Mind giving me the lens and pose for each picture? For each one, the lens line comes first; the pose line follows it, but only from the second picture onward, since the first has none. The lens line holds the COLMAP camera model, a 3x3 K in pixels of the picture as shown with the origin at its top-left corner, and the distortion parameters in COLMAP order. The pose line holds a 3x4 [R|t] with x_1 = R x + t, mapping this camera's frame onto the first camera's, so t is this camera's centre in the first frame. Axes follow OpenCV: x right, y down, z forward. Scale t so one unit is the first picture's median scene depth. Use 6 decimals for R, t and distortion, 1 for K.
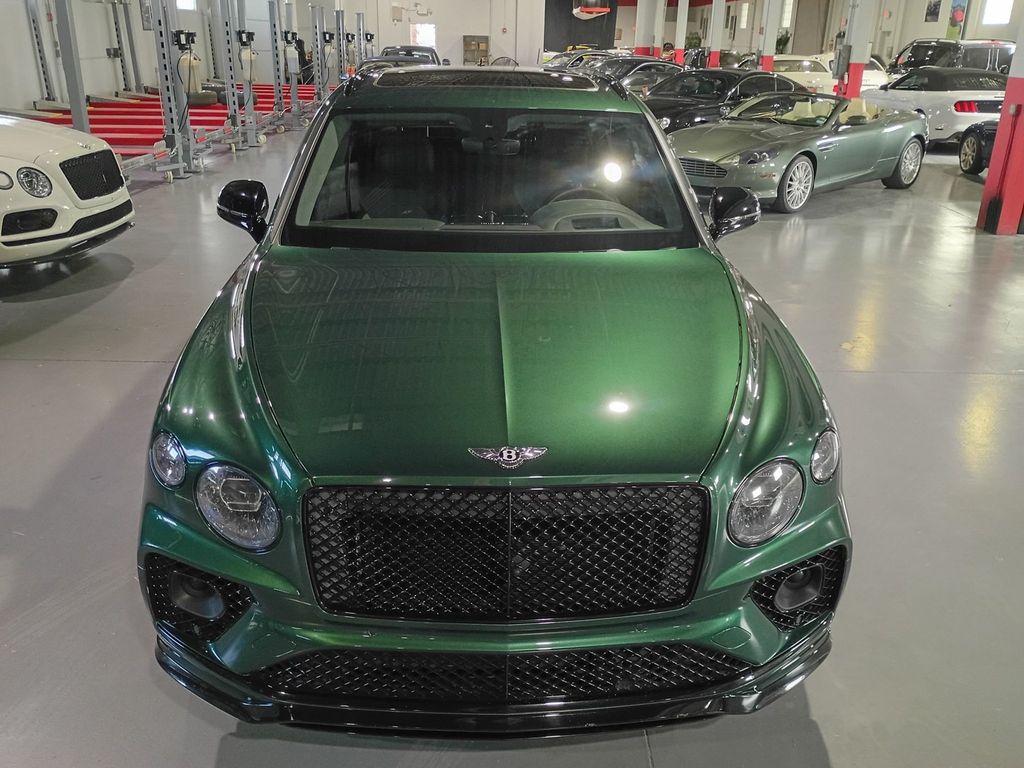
lens RADIAL K [[875.5, 0, 516.3], [0, 875.5, 382.2], [0, 0, 1]] dist [0.071590, -0.083546]
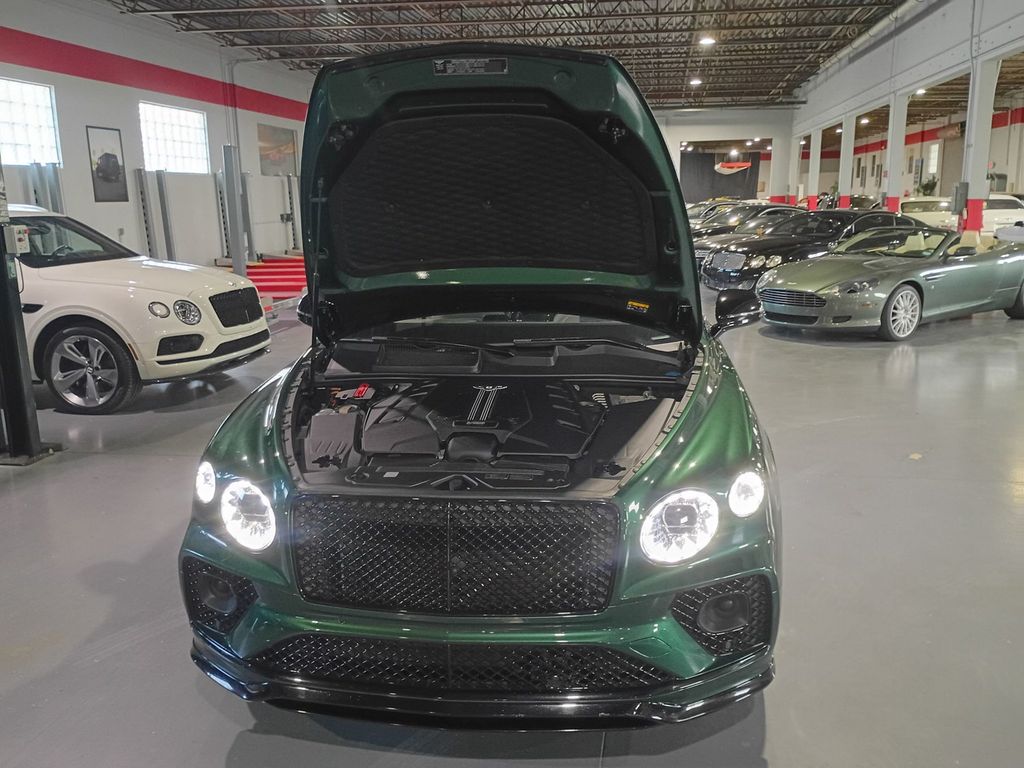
lens RADIAL K [[881.7, 0, 512.5], [0, 881.7, 378.6], [0, 0, 1]] dist [0.067276, -0.096335]
pose [[0.985131, -0.001623, -0.171797, 0.055688], [-0.027555, 0.985518, -0.167314, 0.030188], [0.169581, 0.169560, 0.970820, -0.041095]]
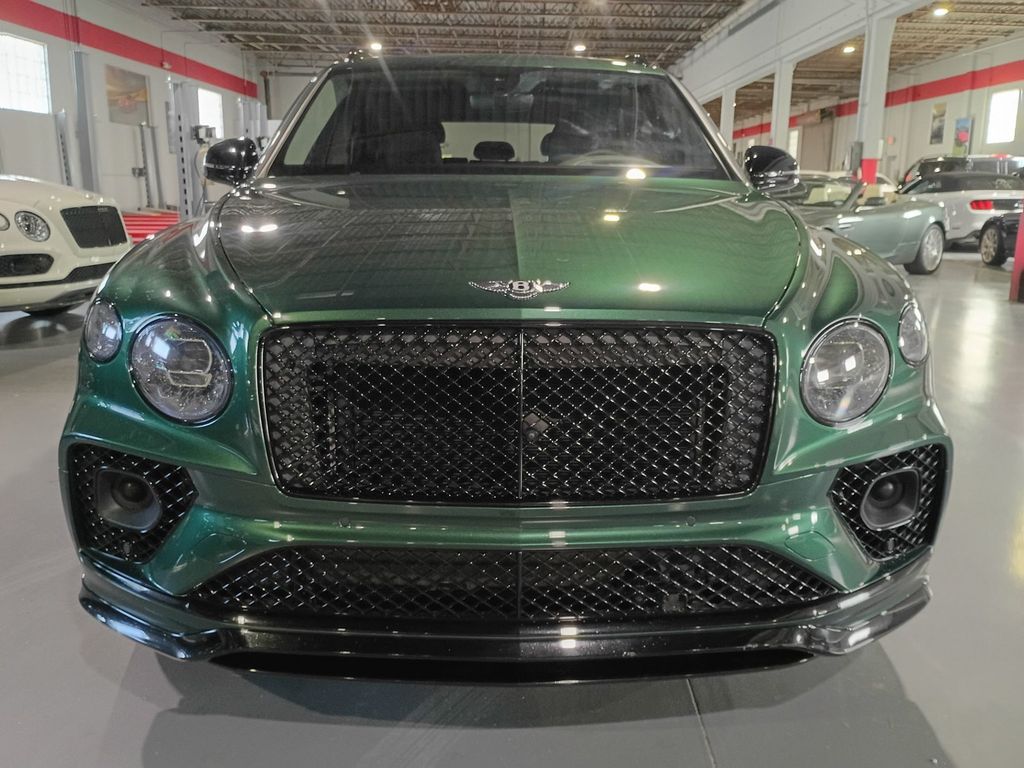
lens RADIAL K [[880.9, 0, 514.1], [0, 880.9, 386.6], [0, 0, 1]] dist [0.092846, -0.143125]
pose [[0.999808, -0.004932, -0.018941, 0.000137], [0.002108, 0.989232, -0.146343, 0.055324], [0.019459, 0.146275, 0.989053, 0.042832]]
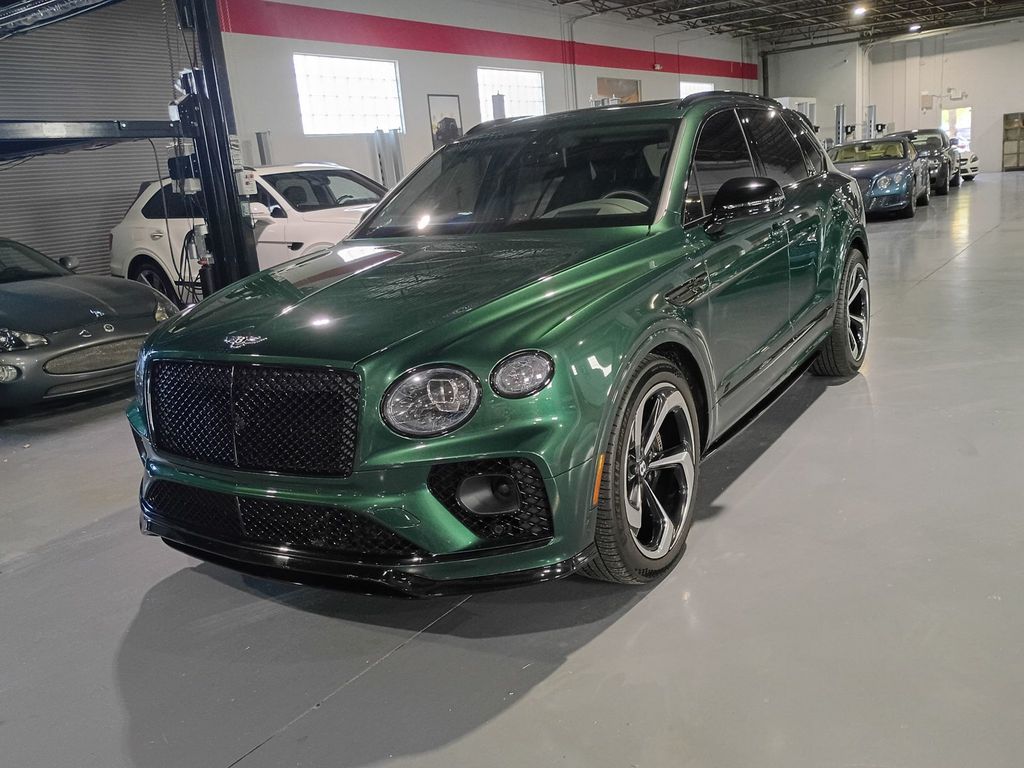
lens RADIAL K [[881.7, 0, 512.5], [0, 881.7, 378.6], [0, 0, 1]] dist [0.067276, -0.096335]
pose [[0.816599, 0.039132, -0.575878, 0.204892], [-0.110732, 0.989789, -0.089761, 0.041795], [0.566484, 0.137067, 0.812593, 0.028052]]
